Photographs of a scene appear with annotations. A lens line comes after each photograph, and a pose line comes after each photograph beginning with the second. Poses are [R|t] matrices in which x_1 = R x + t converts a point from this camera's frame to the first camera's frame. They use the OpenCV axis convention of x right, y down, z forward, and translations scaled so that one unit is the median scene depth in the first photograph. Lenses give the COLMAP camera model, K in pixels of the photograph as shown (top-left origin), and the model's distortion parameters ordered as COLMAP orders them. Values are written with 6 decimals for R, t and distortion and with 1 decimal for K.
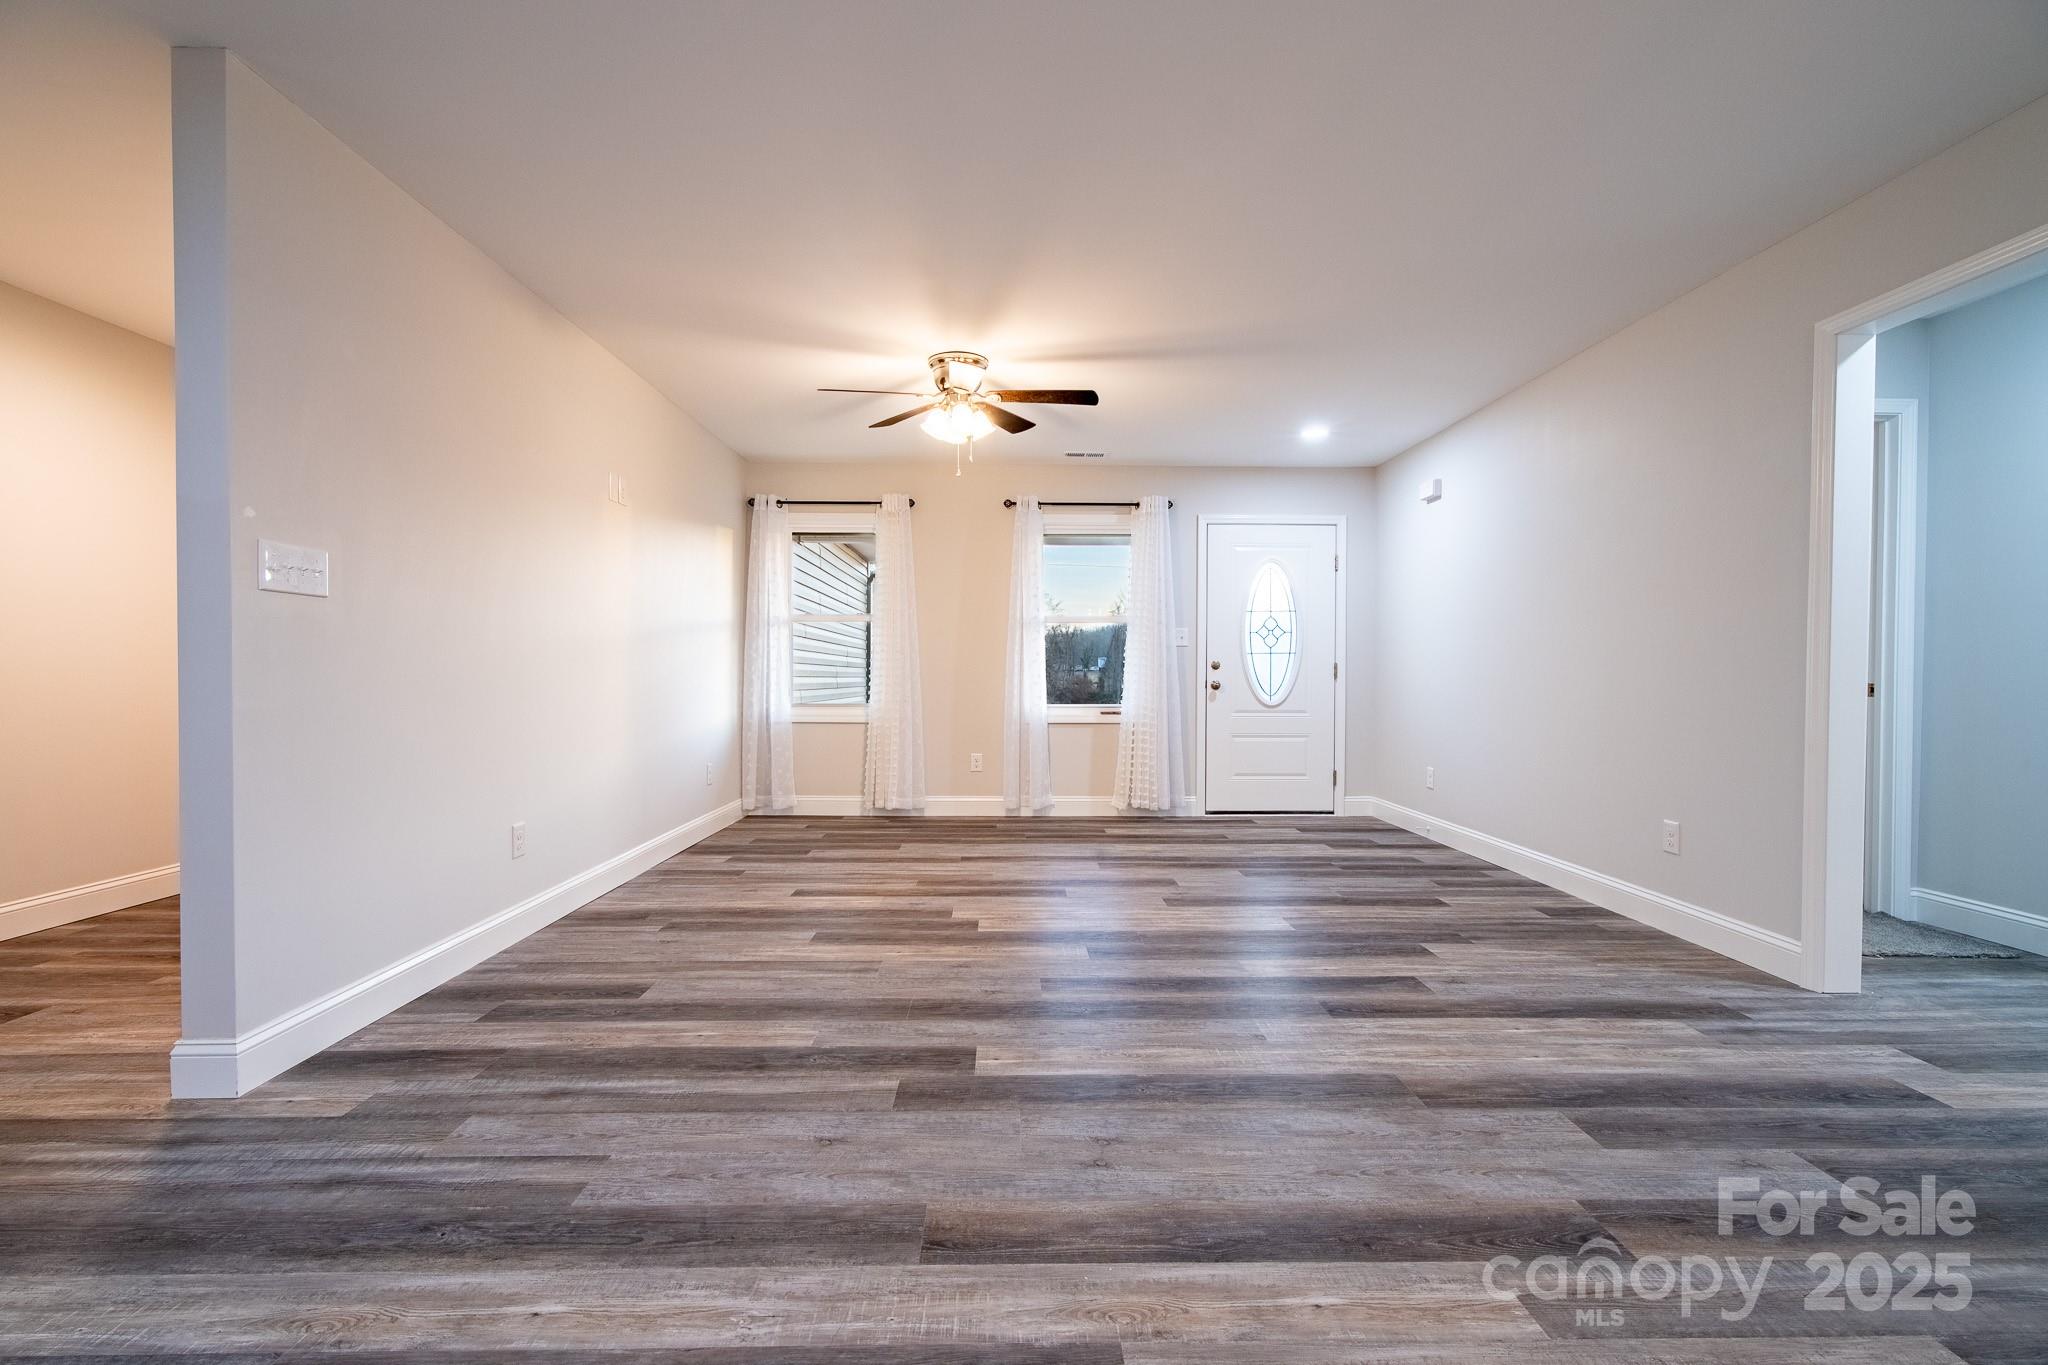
lens RADIAL K [[920.1, 0, 1020.3], [0, 920.1, 662.2], [0, 0, 1]] dist [0.002695, -0.000237]
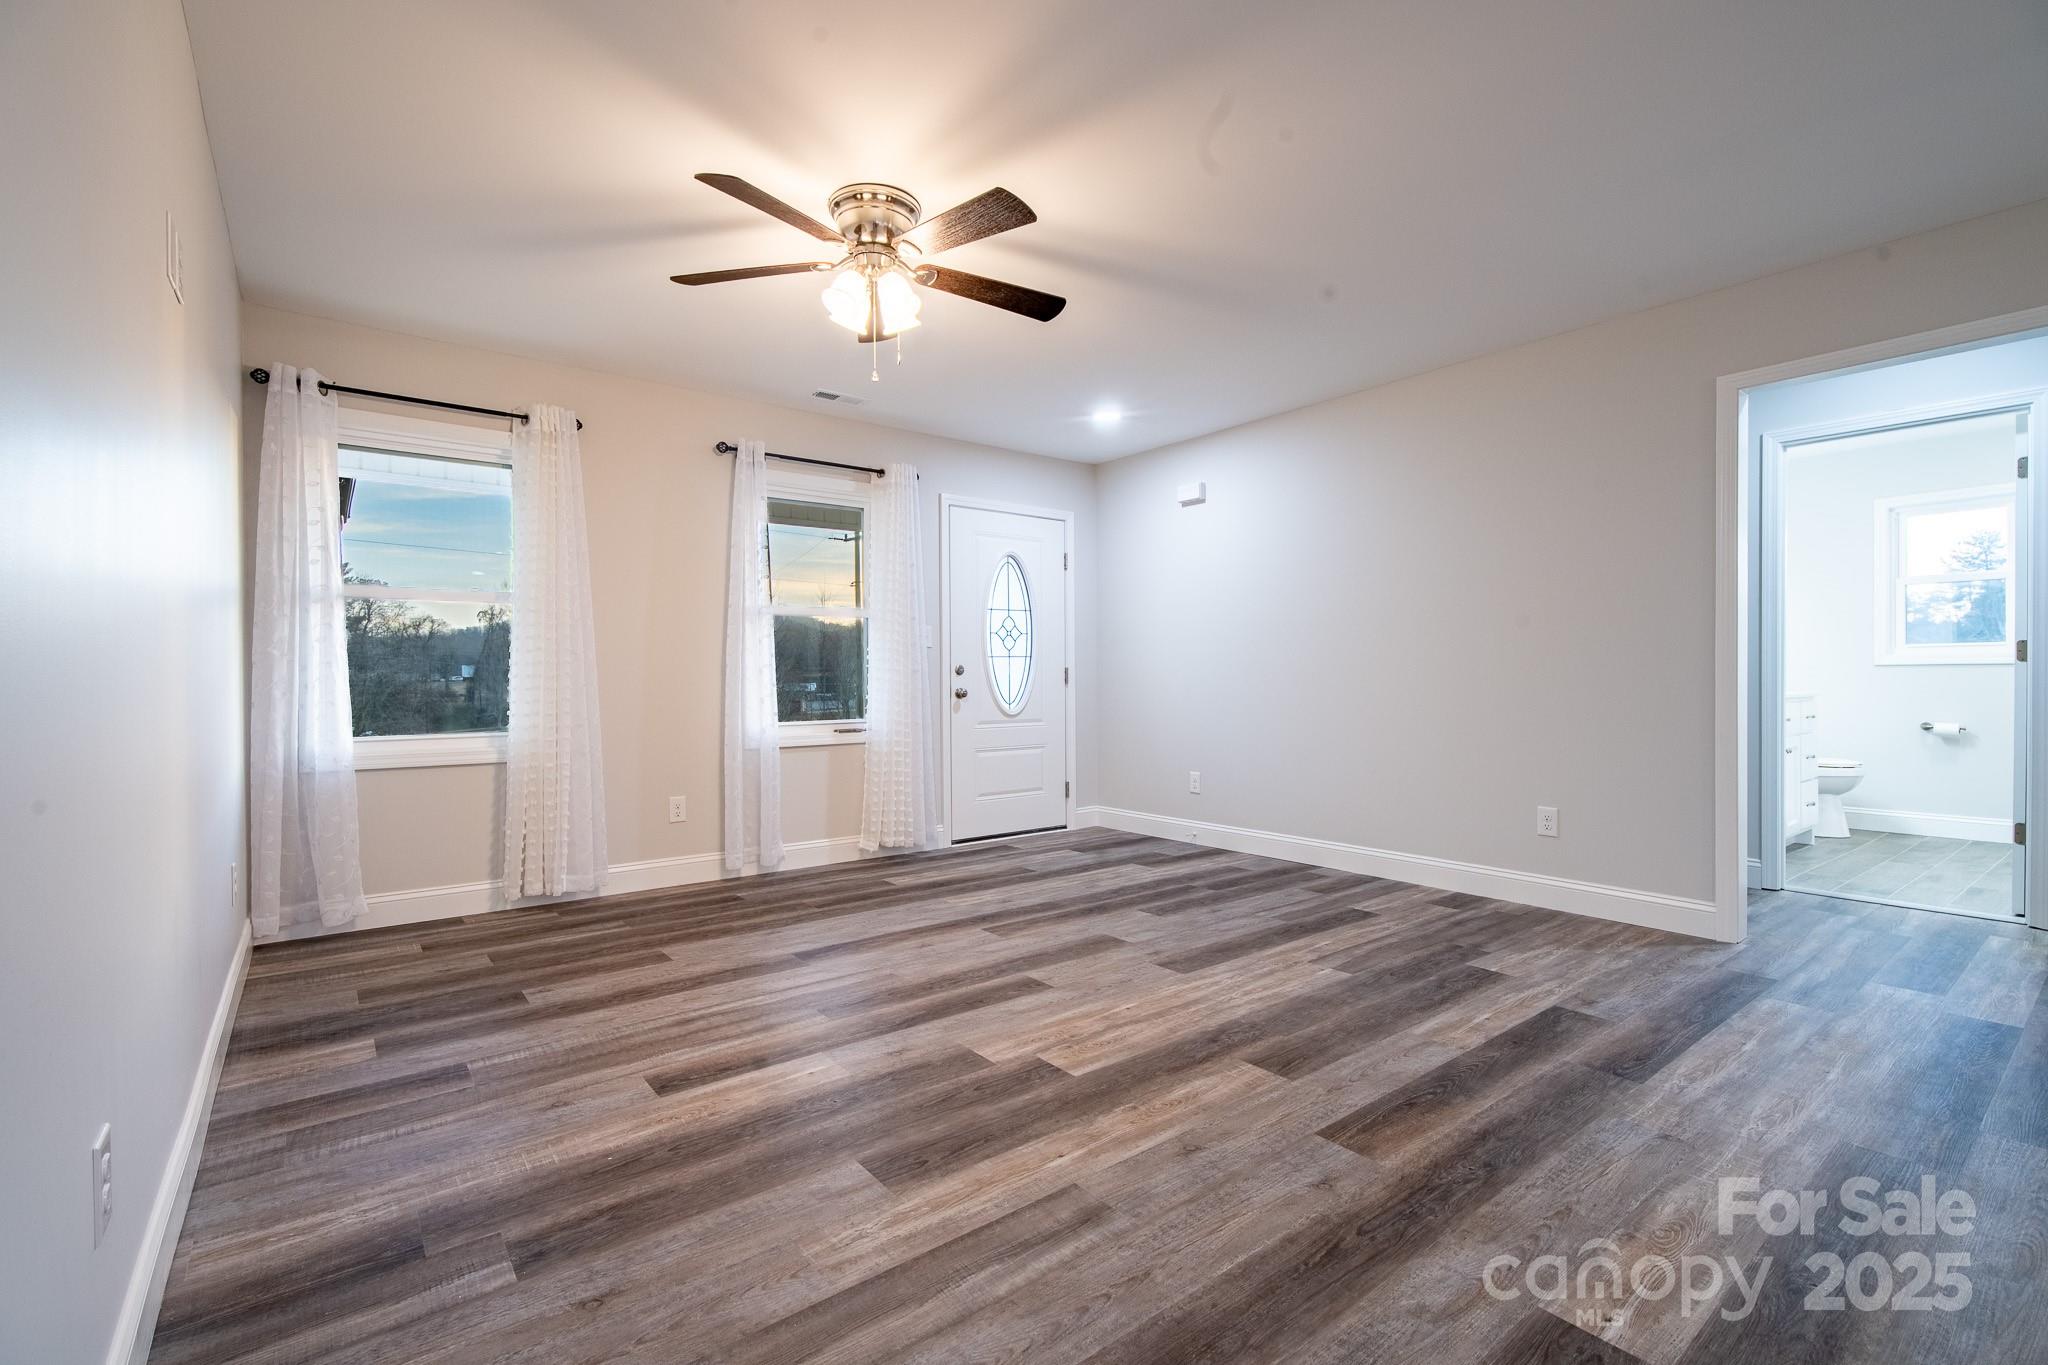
lens RADIAL K [[912.6, 0, 1027.7], [0, 912.6, 667.6], [0, 0, 1]] dist [0.006411, 0.000296]
pose [[0.794909, -0.000611, 0.606729, -0.262069], [0.002377, 0.999995, -0.002107, 0.002973], [-0.606725, 0.003118, 0.794906, 0.287289]]
